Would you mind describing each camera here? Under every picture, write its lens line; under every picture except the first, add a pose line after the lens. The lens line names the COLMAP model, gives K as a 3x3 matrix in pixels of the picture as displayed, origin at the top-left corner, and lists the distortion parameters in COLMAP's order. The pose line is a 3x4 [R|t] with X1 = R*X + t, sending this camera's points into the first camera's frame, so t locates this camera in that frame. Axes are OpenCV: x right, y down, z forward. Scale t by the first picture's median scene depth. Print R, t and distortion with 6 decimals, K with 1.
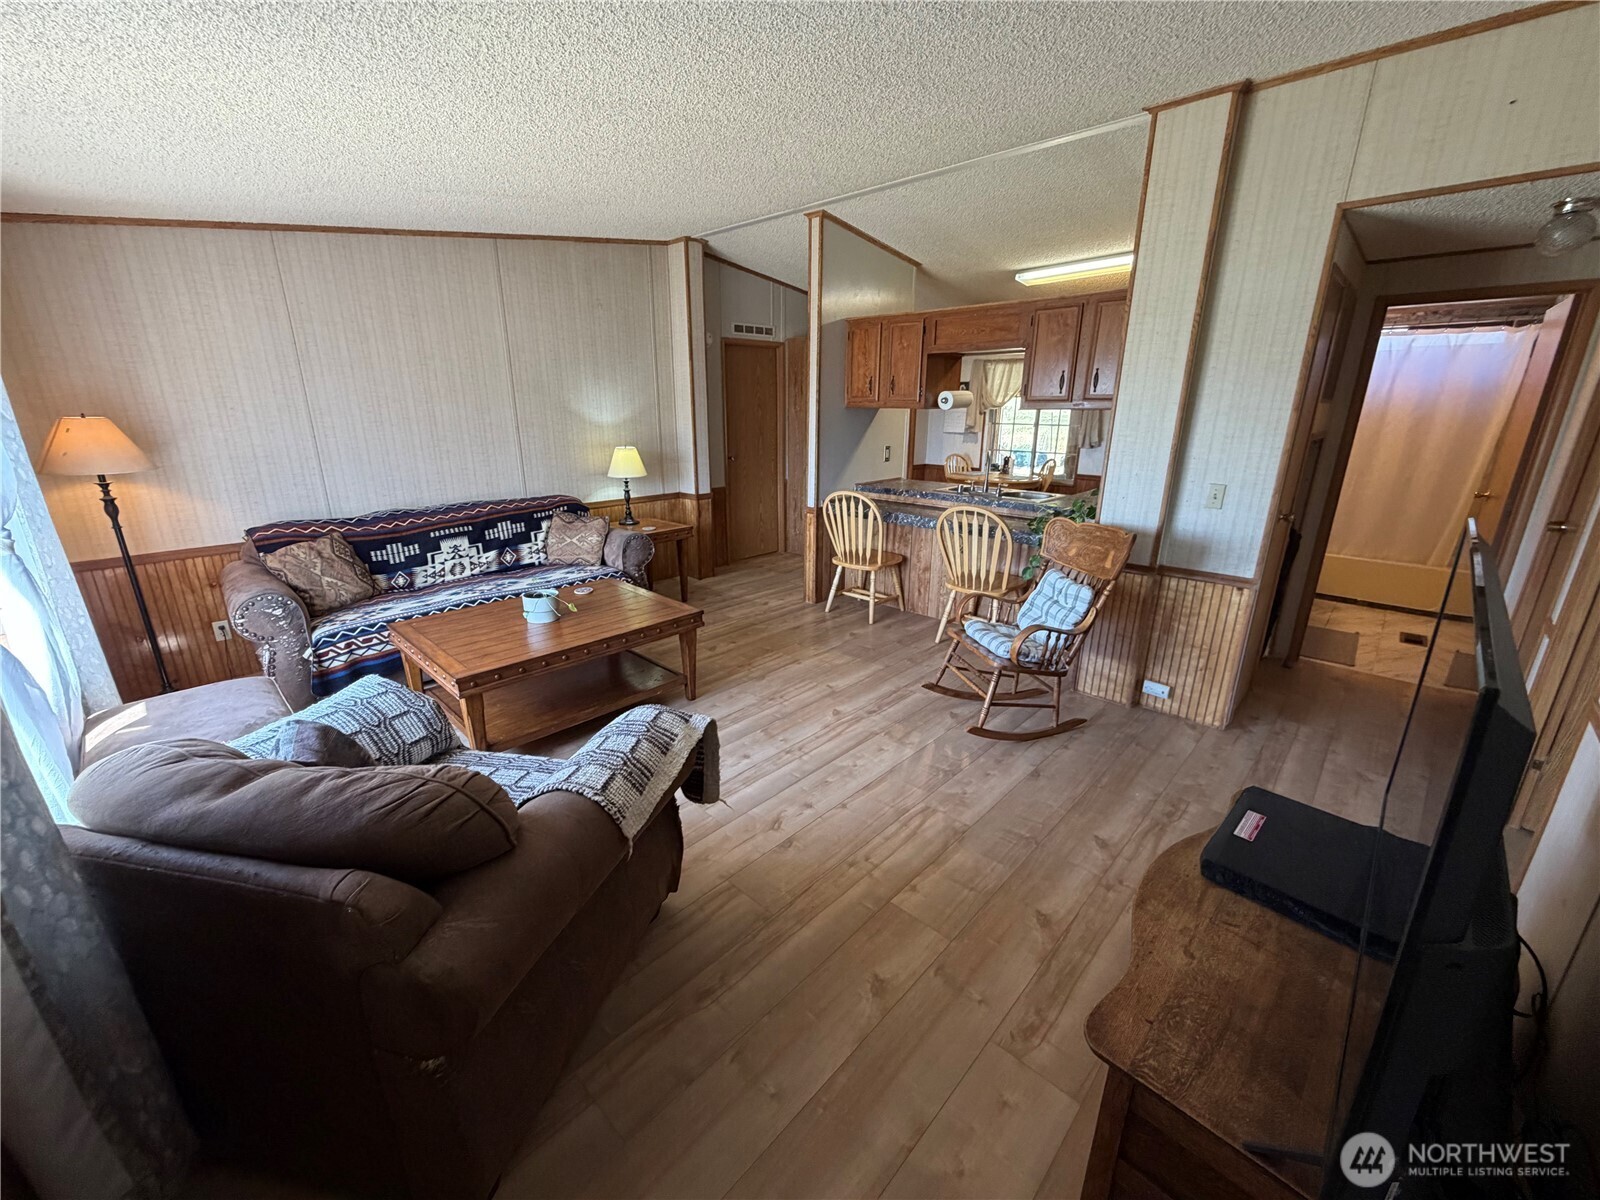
lens RADIAL K [[639.8, 0, 793.3], [0, 639.8, 595.4], [0, 0, 1]] dist [0.000067, 0.000359]
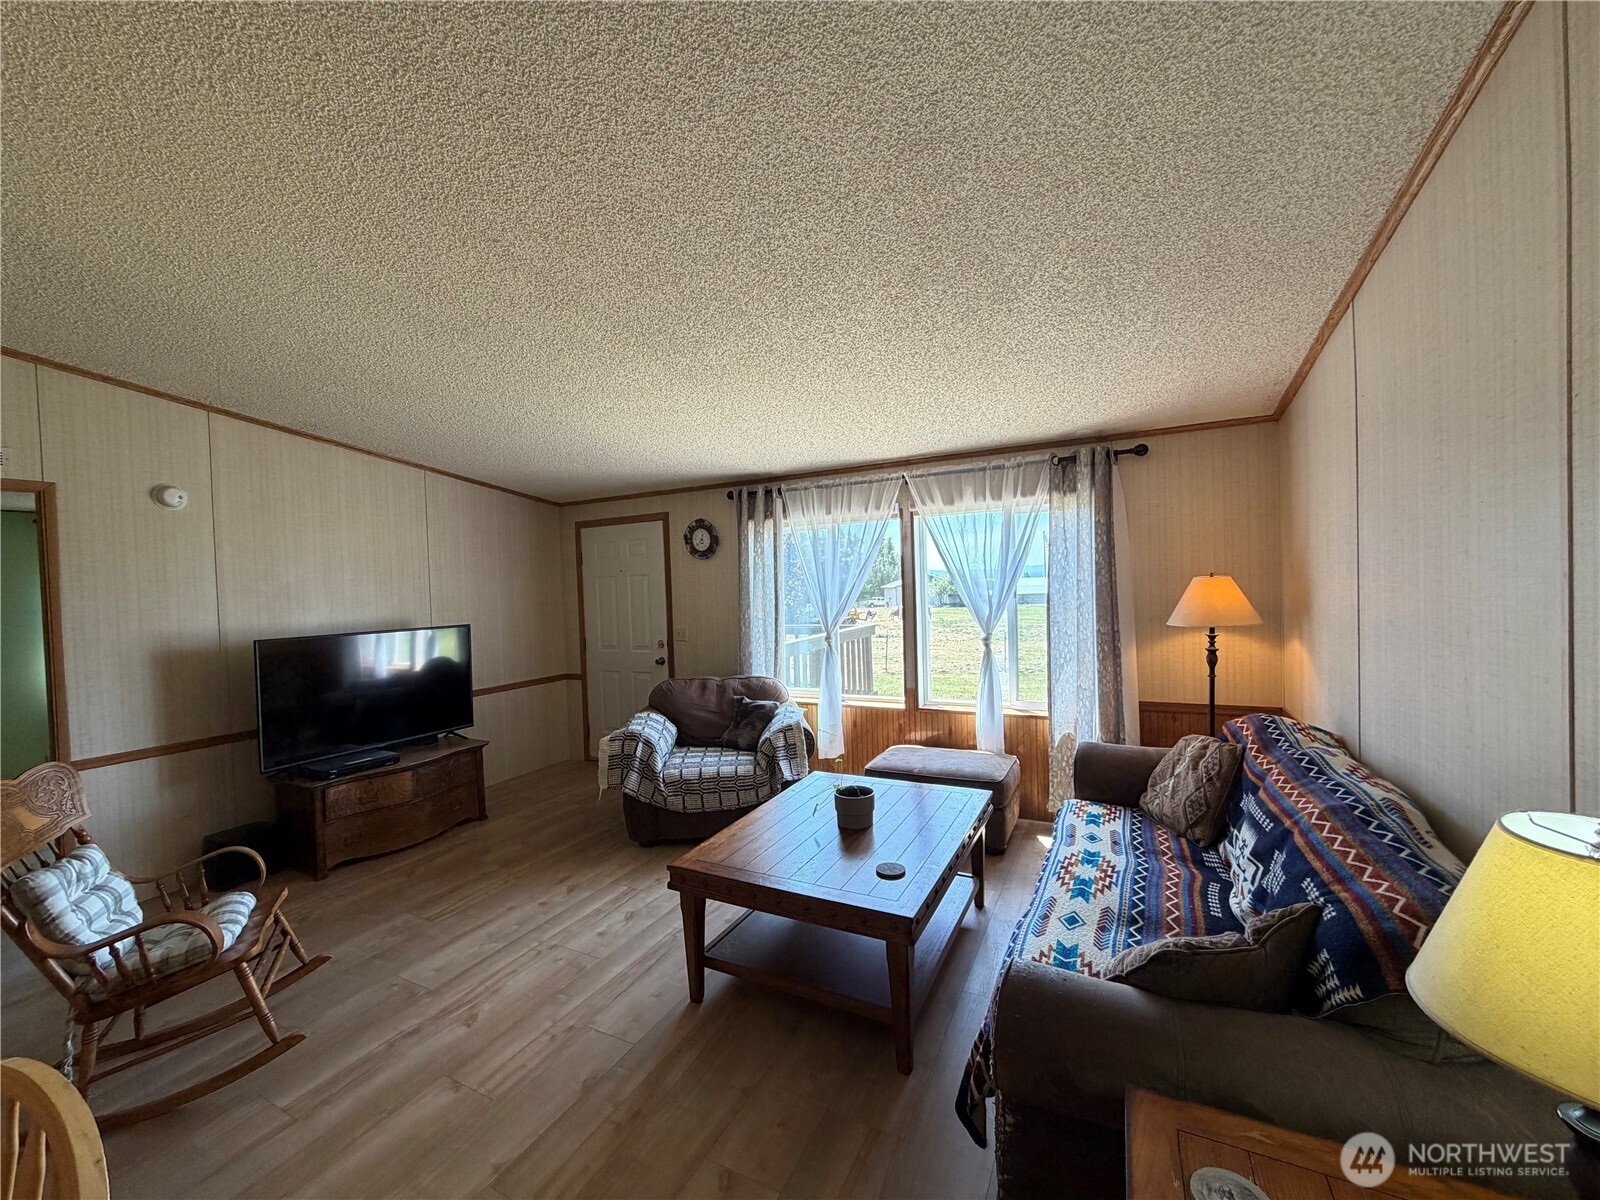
lens RADIAL K [[639.8, 0, 793.9], [0, 639.8, 596.5], [0, 0, 1]] dist [0.000067, 0.000359]
pose [[-0.958919, 0.034830, -0.281535, -0.064110], [-0.052226, 0.953796, 0.295882, -0.346537], [0.278832, 0.298430, -0.912794, 1.178576]]
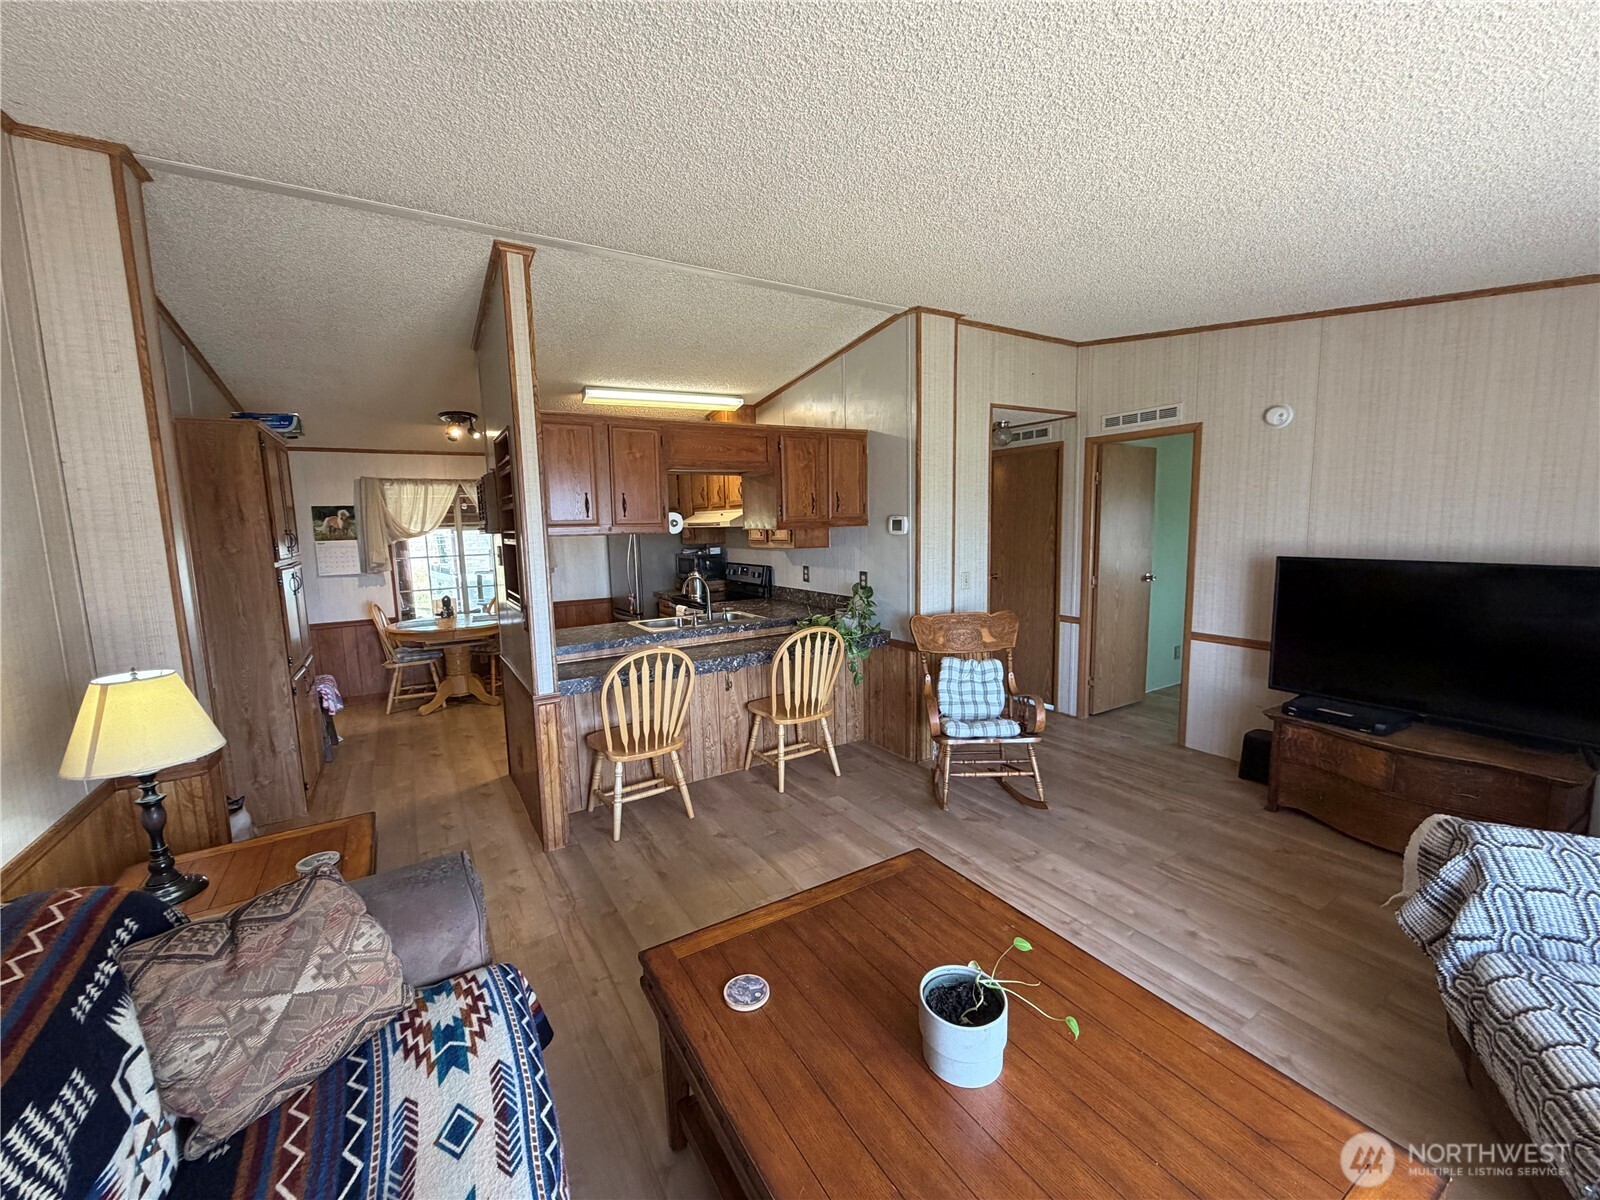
lens RADIAL K [[639.8, 0, 794.8], [0, 639.8, 595.1], [0, 0, 1]] dist [0.000067, 0.000359]
pose [[0.252571, -0.120438, 0.960054, -0.542348], [0.306409, 0.951113, 0.038706, -0.198648], [-0.917781, 0.284393, 0.277126, 0.647322]]
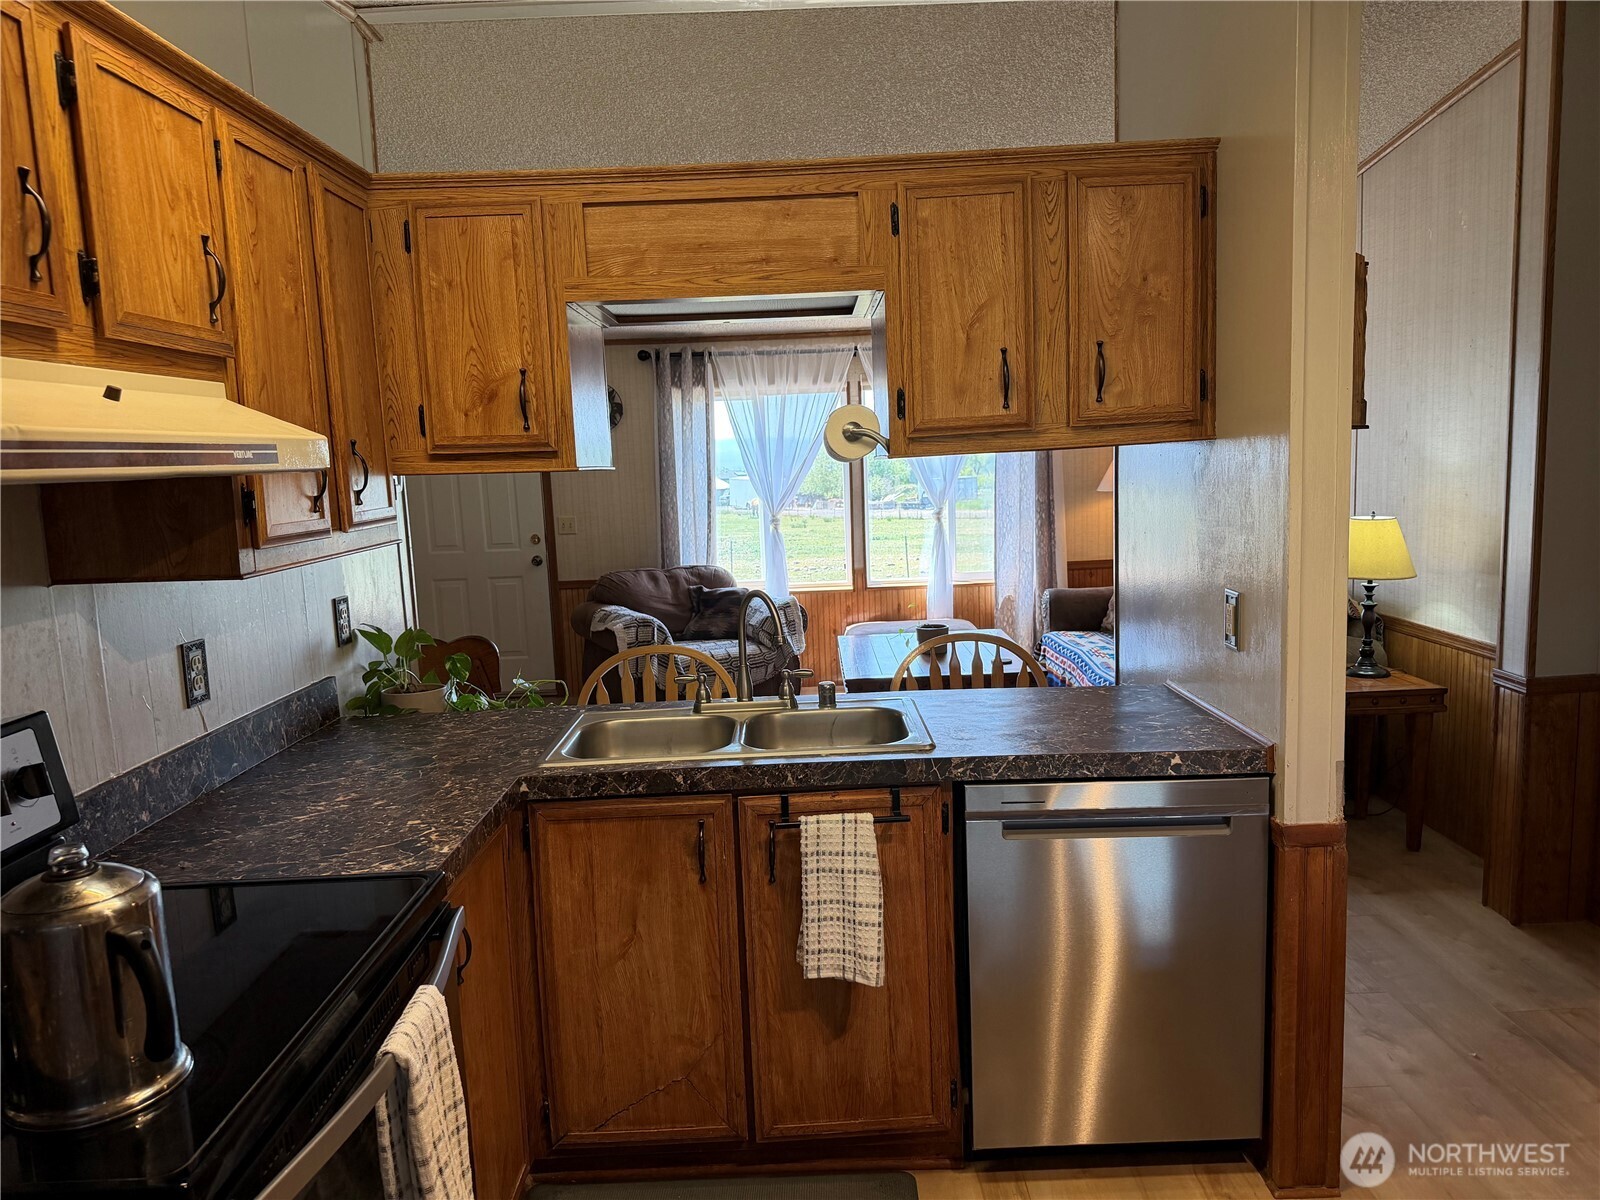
lens RADIAL K [[1128.2, 0, 806.4], [0, 1128.2, 605.3], [0, 0, 1]] dist [0.041573, -0.054509]
pose [[-0.714829, 0.115815, -0.689642, 0.697265], [-0.167829, 0.928956, 0.329962, -0.422415], [0.678861, 0.351608, -0.644608, 1.424494]]
